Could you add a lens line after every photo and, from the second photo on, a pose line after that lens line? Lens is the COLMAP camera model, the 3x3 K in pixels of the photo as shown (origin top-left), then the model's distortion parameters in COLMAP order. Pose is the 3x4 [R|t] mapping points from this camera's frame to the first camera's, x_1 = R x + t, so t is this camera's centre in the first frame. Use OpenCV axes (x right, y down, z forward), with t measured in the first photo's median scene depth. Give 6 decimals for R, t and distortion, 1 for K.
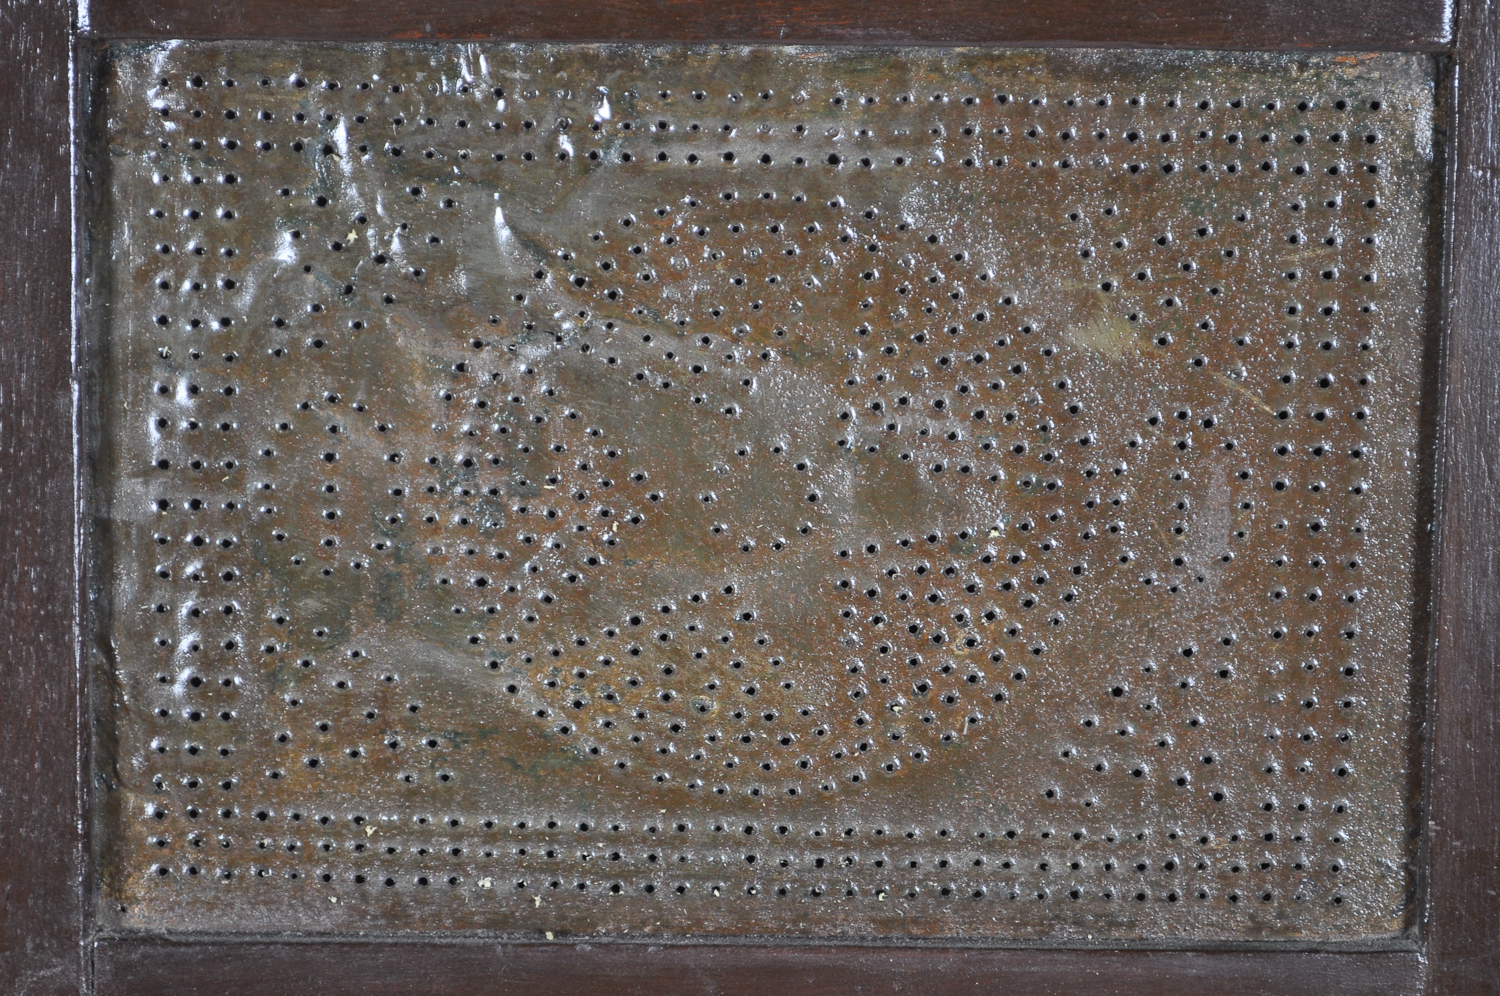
lens RADIAL K [[3328.4, 0, 757.7], [0, 3328.4, 495.2], [0, 0, 1]] dist [-0.026689, 0.000000]
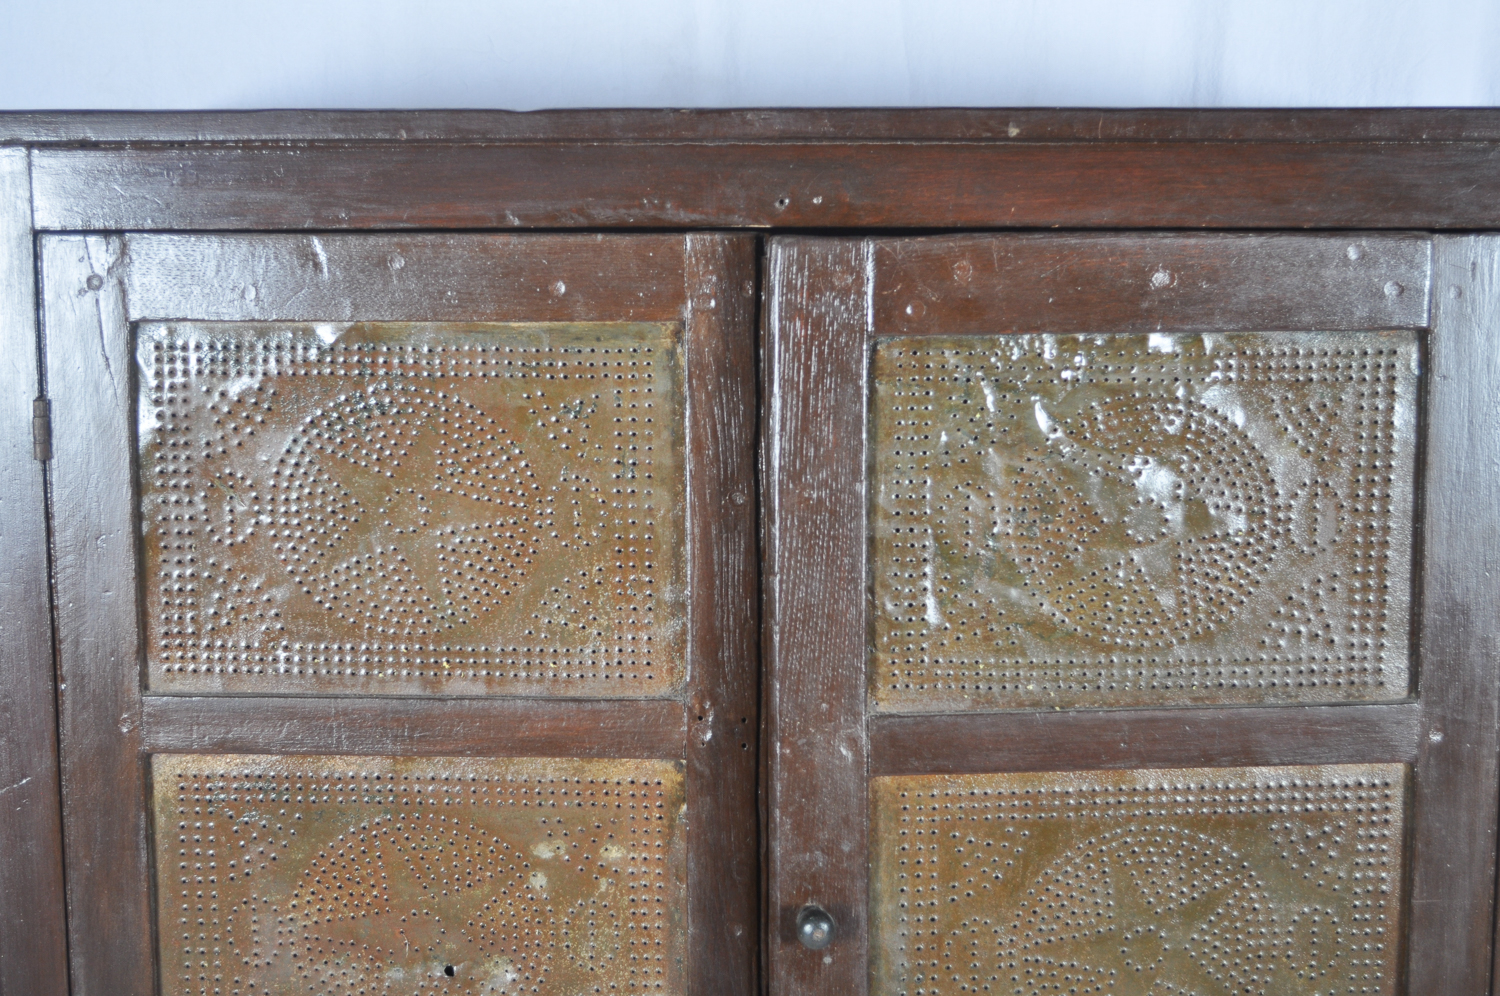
lens RADIAL K [[2173.4, 0, 749.6], [0, 2173.4, 510.8], [0, 0, 1]] dist [-0.032426, 0.000000]
pose [[0.997908, -0.027039, 0.058732, -0.372527], [0.028523, 0.999291, -0.024573, 0.023833], [-0.058026, 0.026196, 0.997971, -0.539271]]
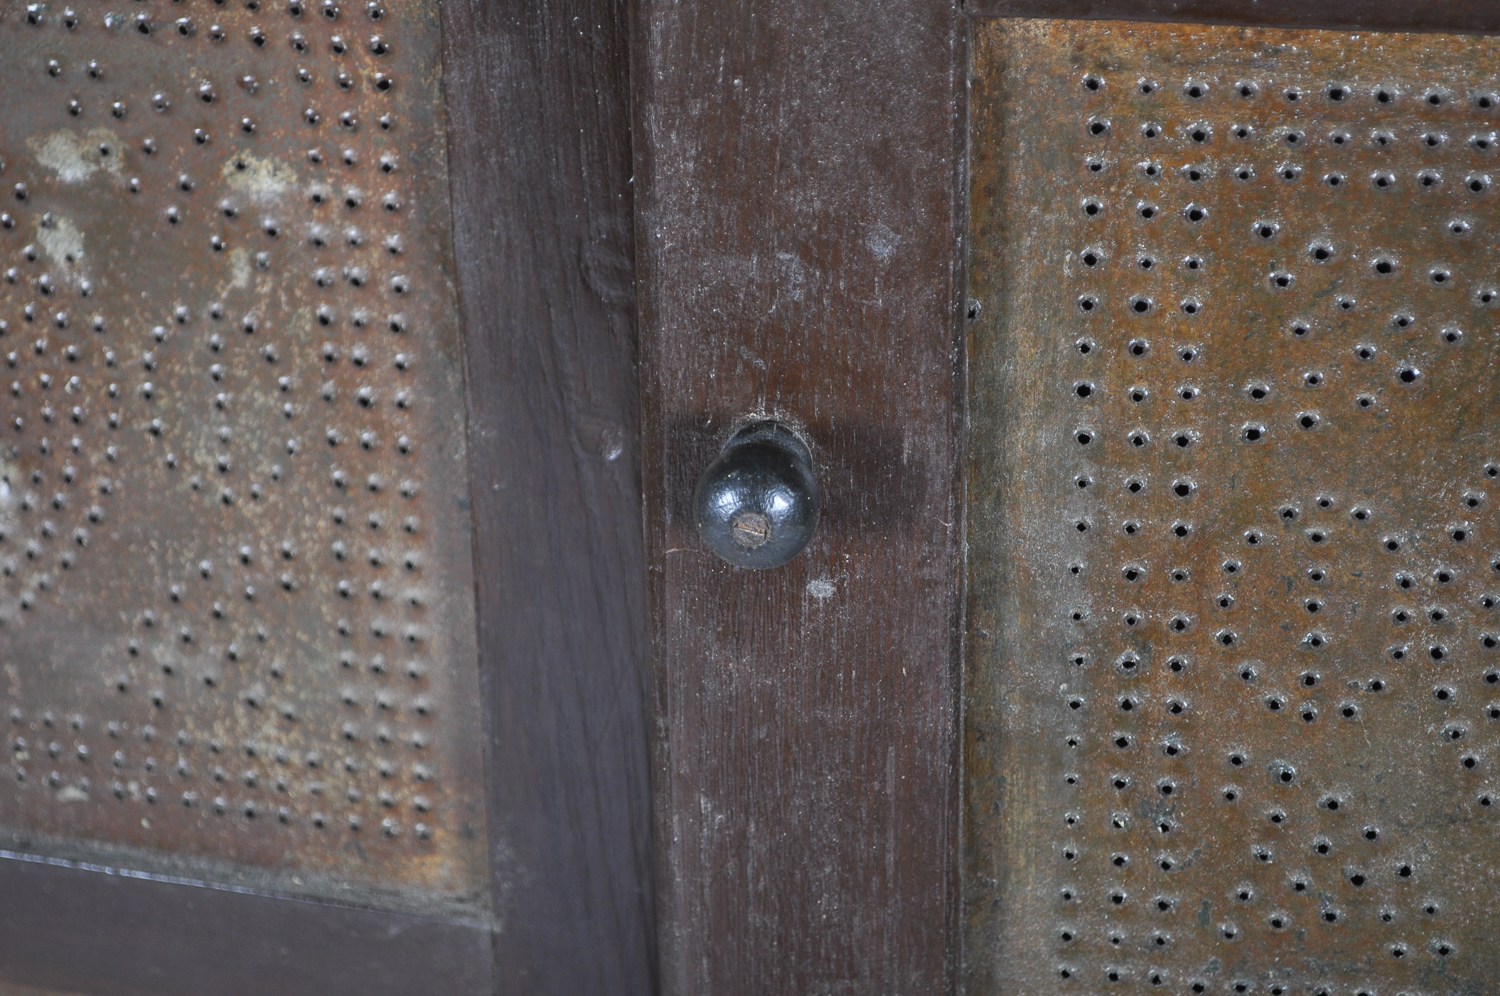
lens RADIAL K [[3328.4, 0, 743.5], [0, 3328.4, 501.5], [0, 0, 1]] dist [-0.026689, 0.000000]
pose [[0.981629, 0.056121, -0.182359, -0.115570], [0.000826, 0.954504, 0.298196, 0.068691], [0.190797, -0.292868, 0.936923, 0.327163]]
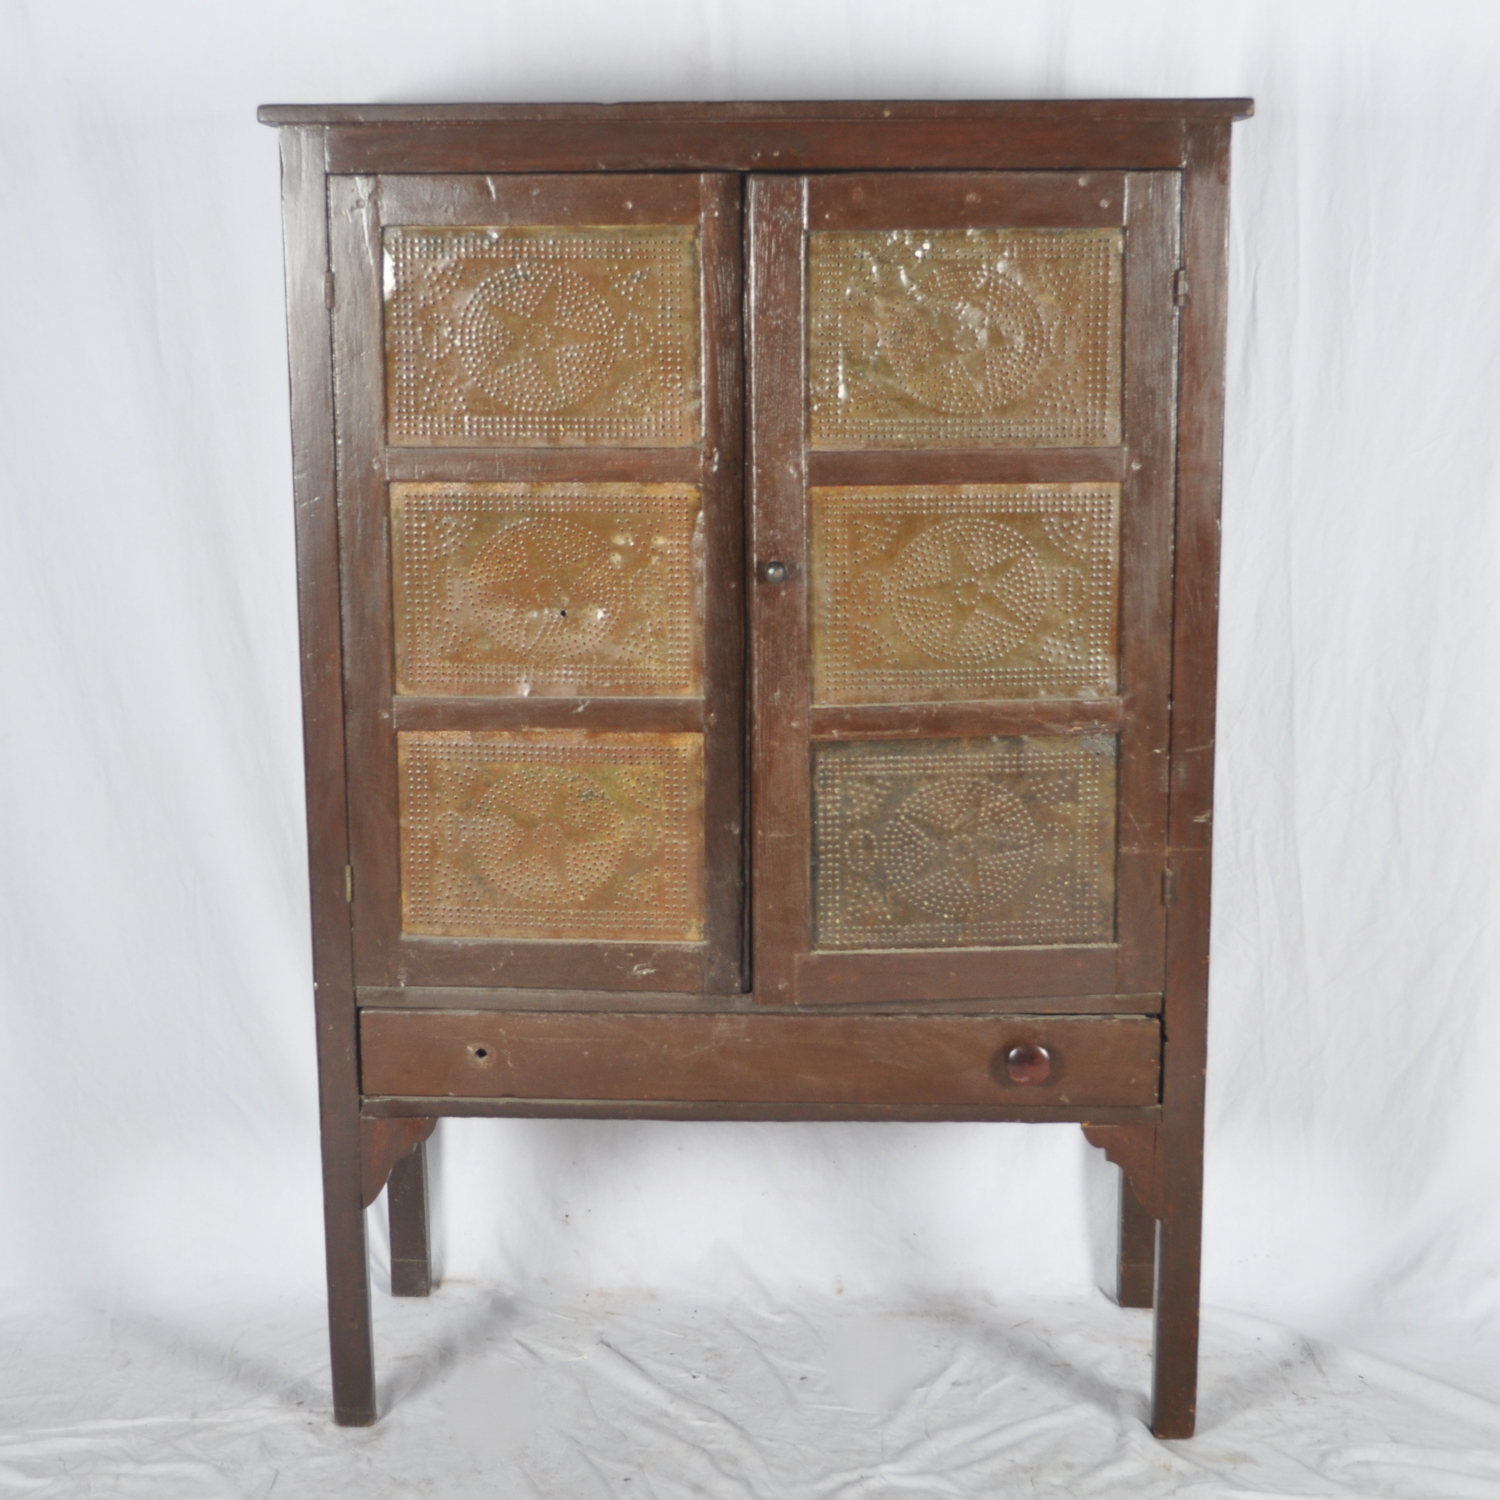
lens RADIAL K [[2686.7, 0, 748.9], [0, 2686.7, 742.9], [0, 0, 1]] dist [-0.012985, 0.000000]
pose [[0.998462, -0.032342, 0.045025, -0.434976], [0.030816, 0.998940, 0.034184, 0.380869], [-0.046083, -0.032744, 0.998401, -2.350580]]
